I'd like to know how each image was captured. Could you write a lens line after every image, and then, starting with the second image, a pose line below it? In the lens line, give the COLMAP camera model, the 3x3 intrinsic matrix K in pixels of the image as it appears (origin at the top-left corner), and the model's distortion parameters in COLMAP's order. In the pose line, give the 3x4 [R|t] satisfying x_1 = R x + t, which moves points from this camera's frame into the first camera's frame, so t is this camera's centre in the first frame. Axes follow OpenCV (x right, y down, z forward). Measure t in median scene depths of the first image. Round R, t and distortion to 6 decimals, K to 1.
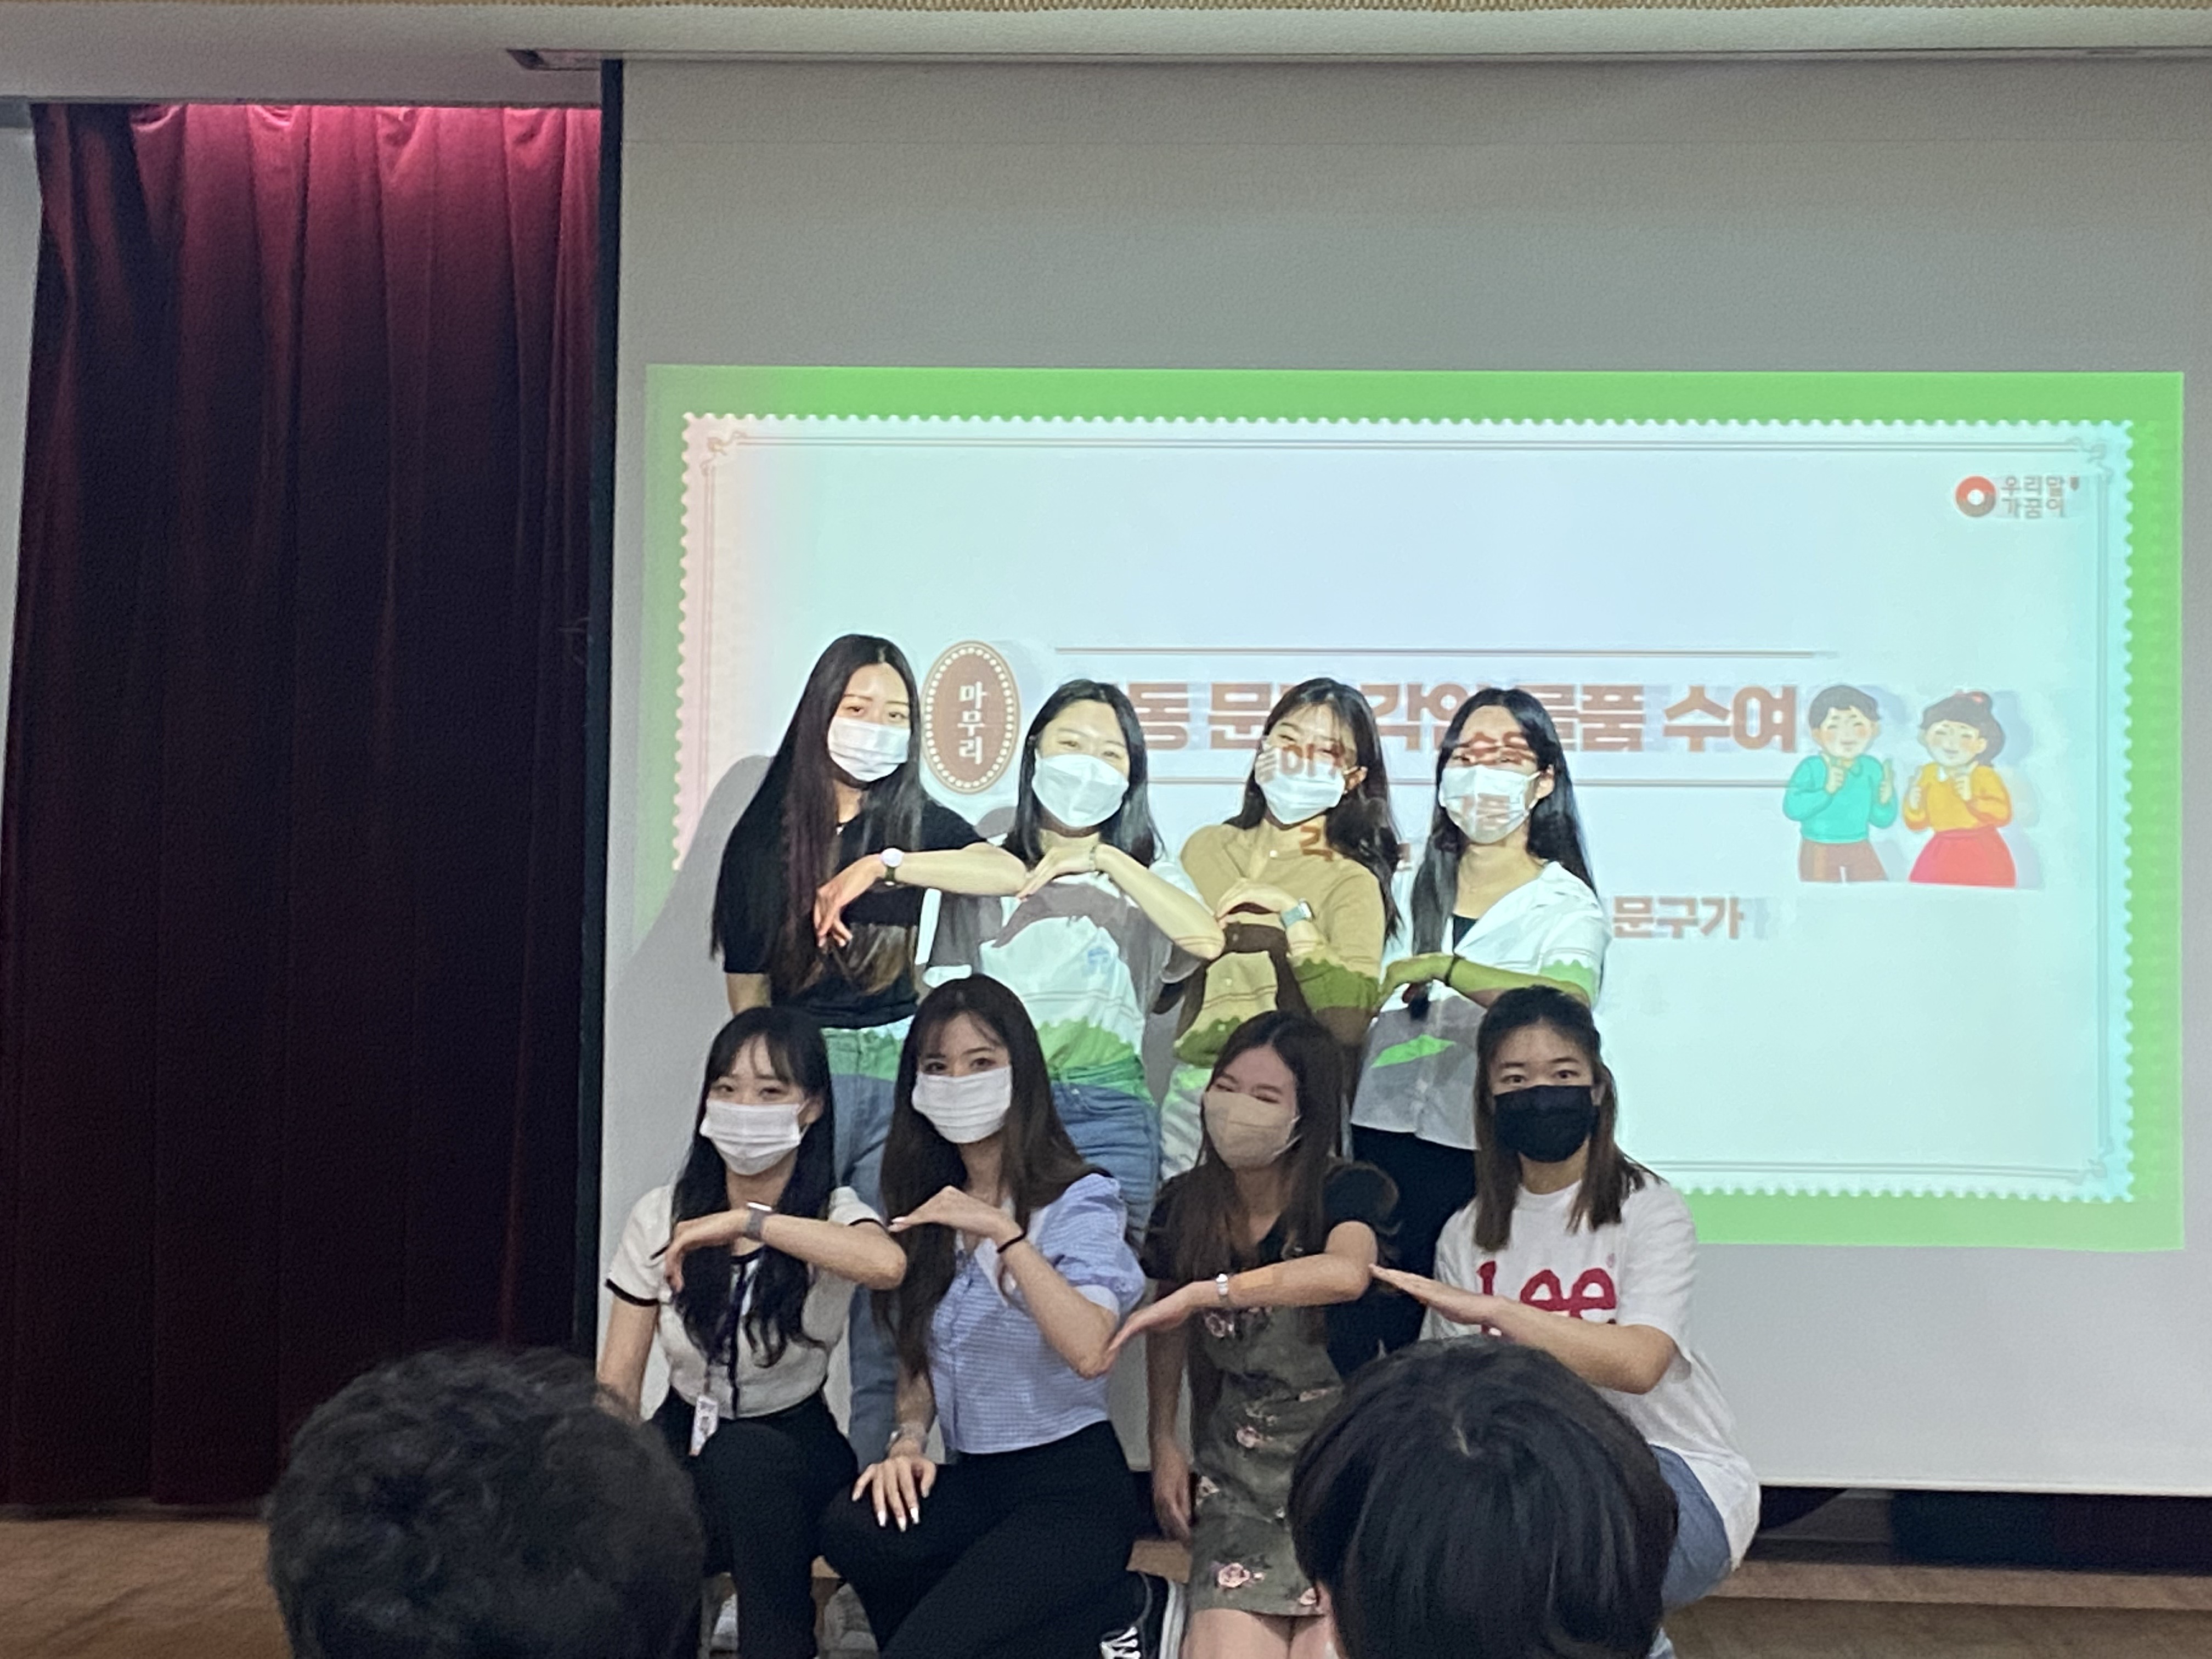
lens RADIAL K [[3908.1, 0, 1140.3], [0, 3908.1, 806.5], [0, 0, 1]] dist [0.177893, 0.000000]
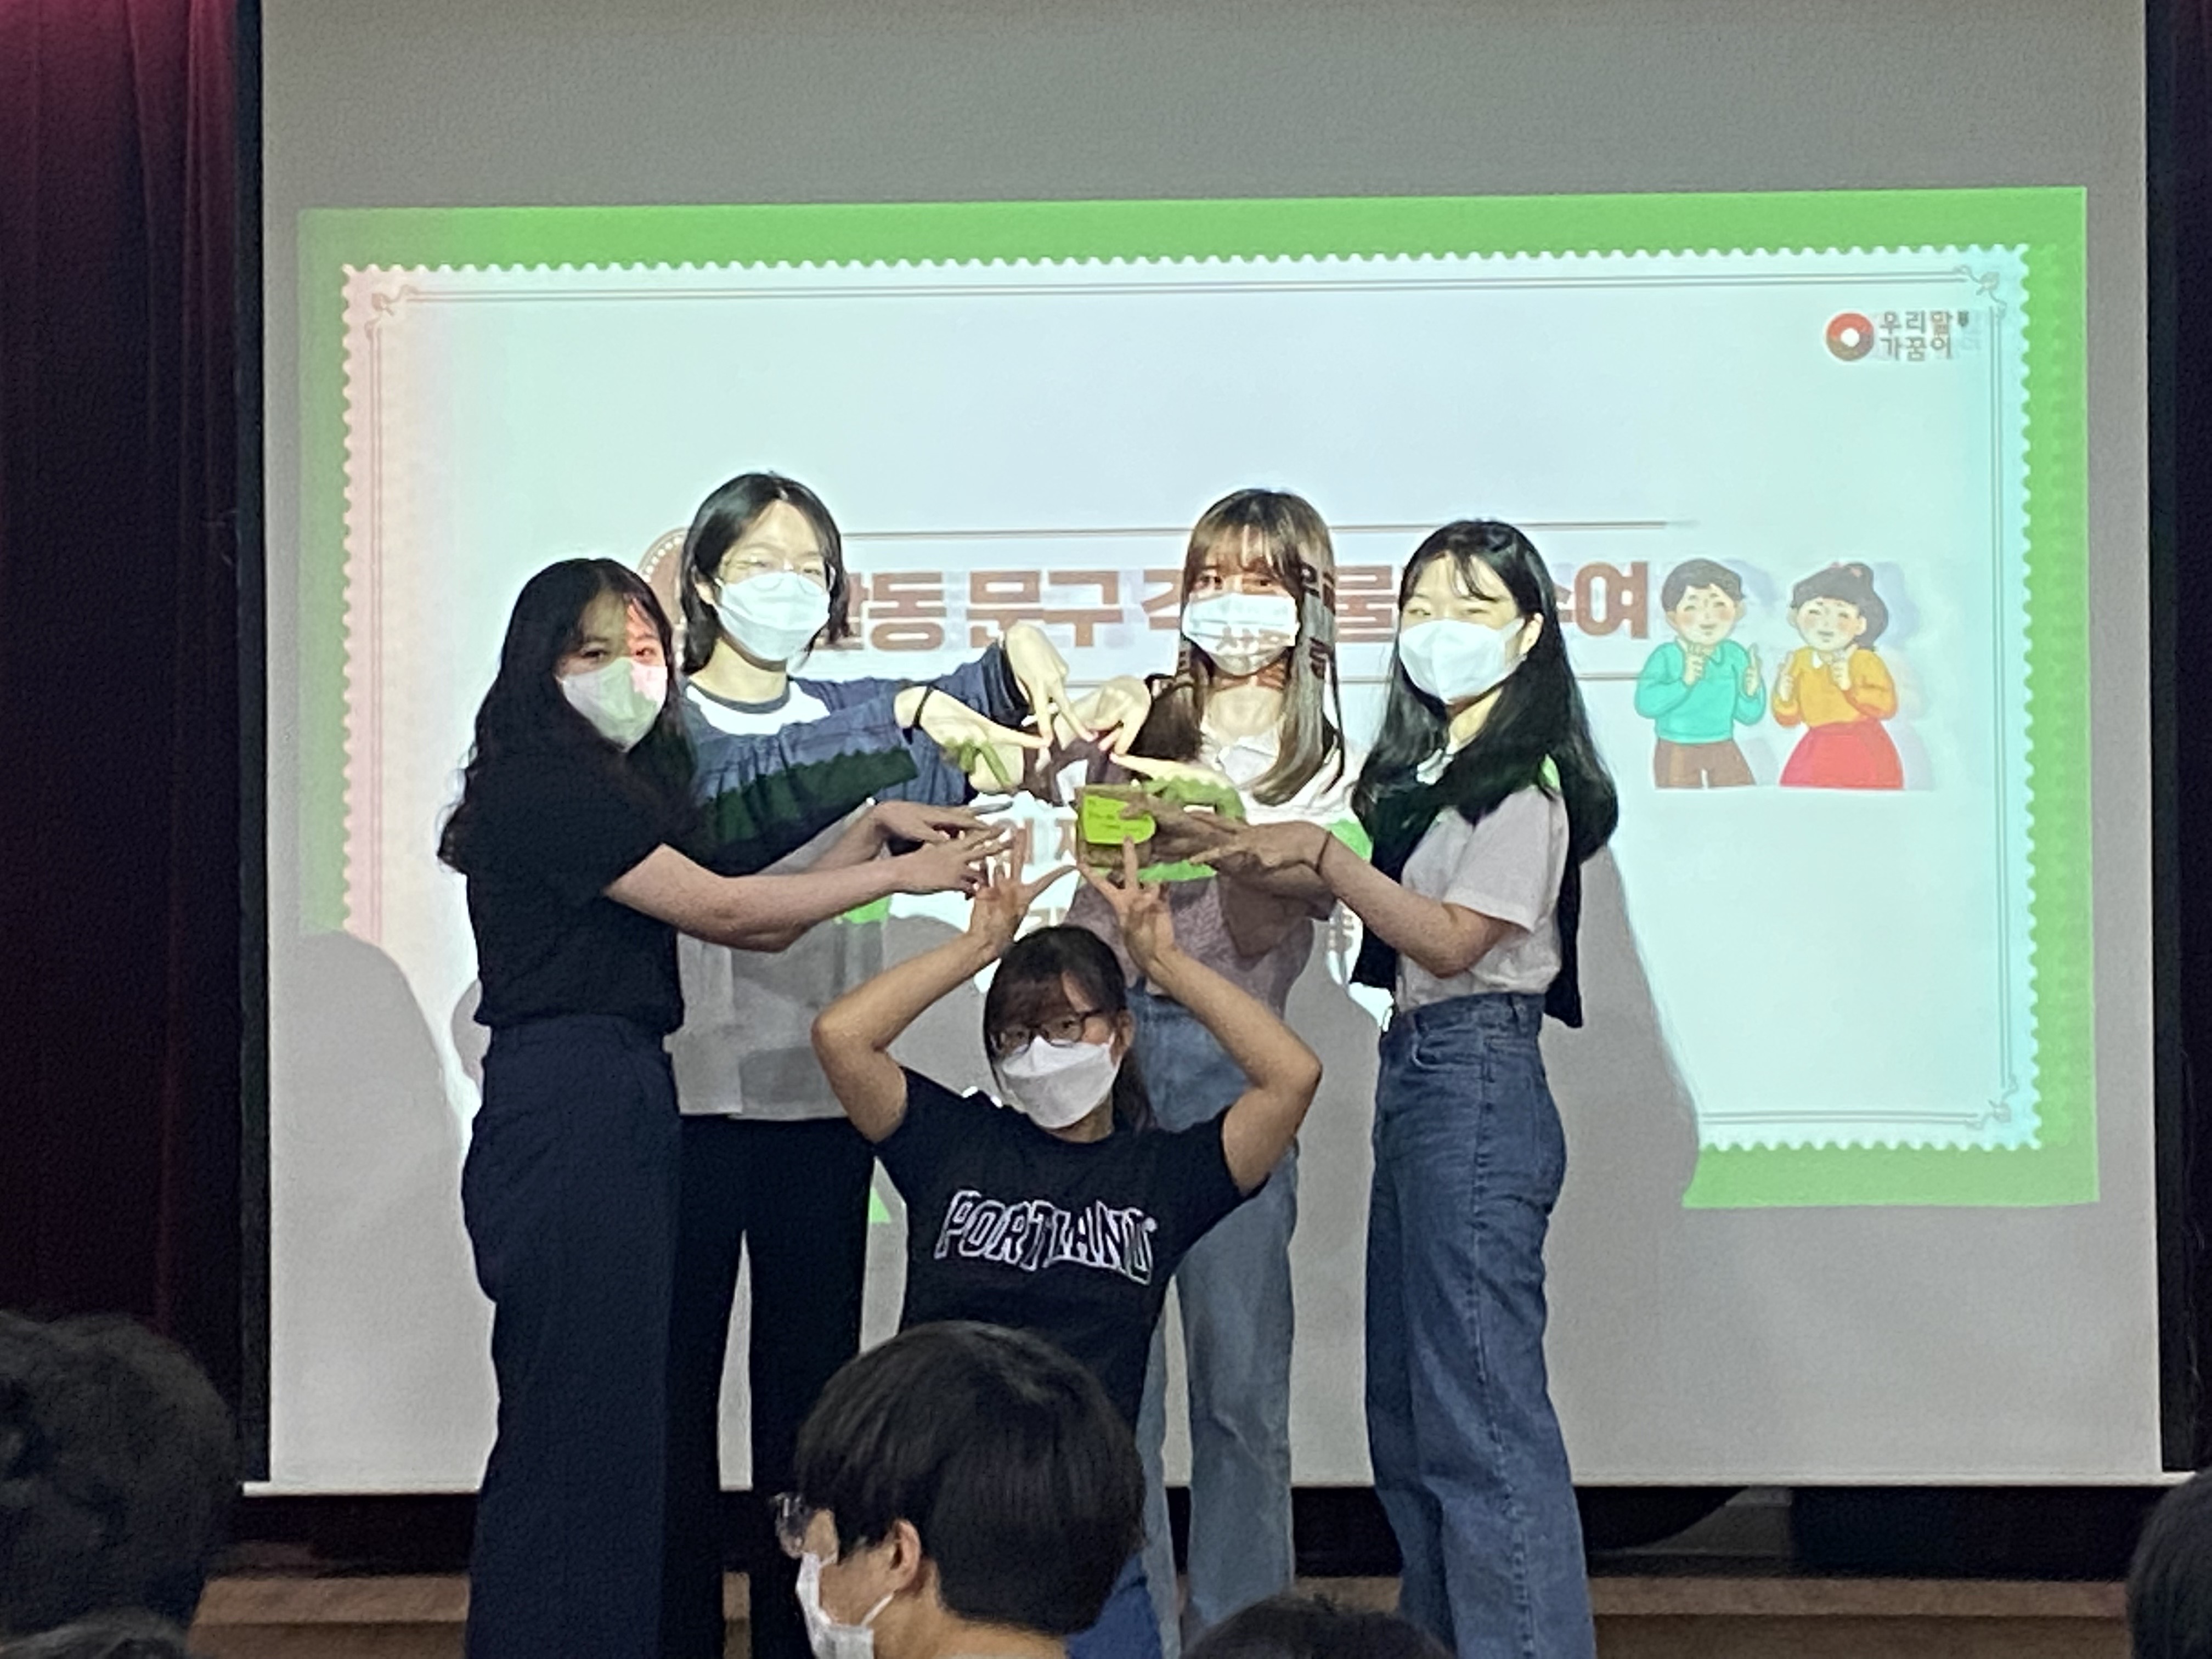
lens RADIAL K [[5600.6, 0, 1105.0], [0, 5600.6, 766.0], [0, 0, 1]] dist [0.220929, 0.000000]
pose [[0.999692, -0.022355, 0.010746, 0.034010], [0.022127, 0.999537, 0.020905, -0.014198], [-0.011208, -0.020661, 0.999724, -0.228851]]
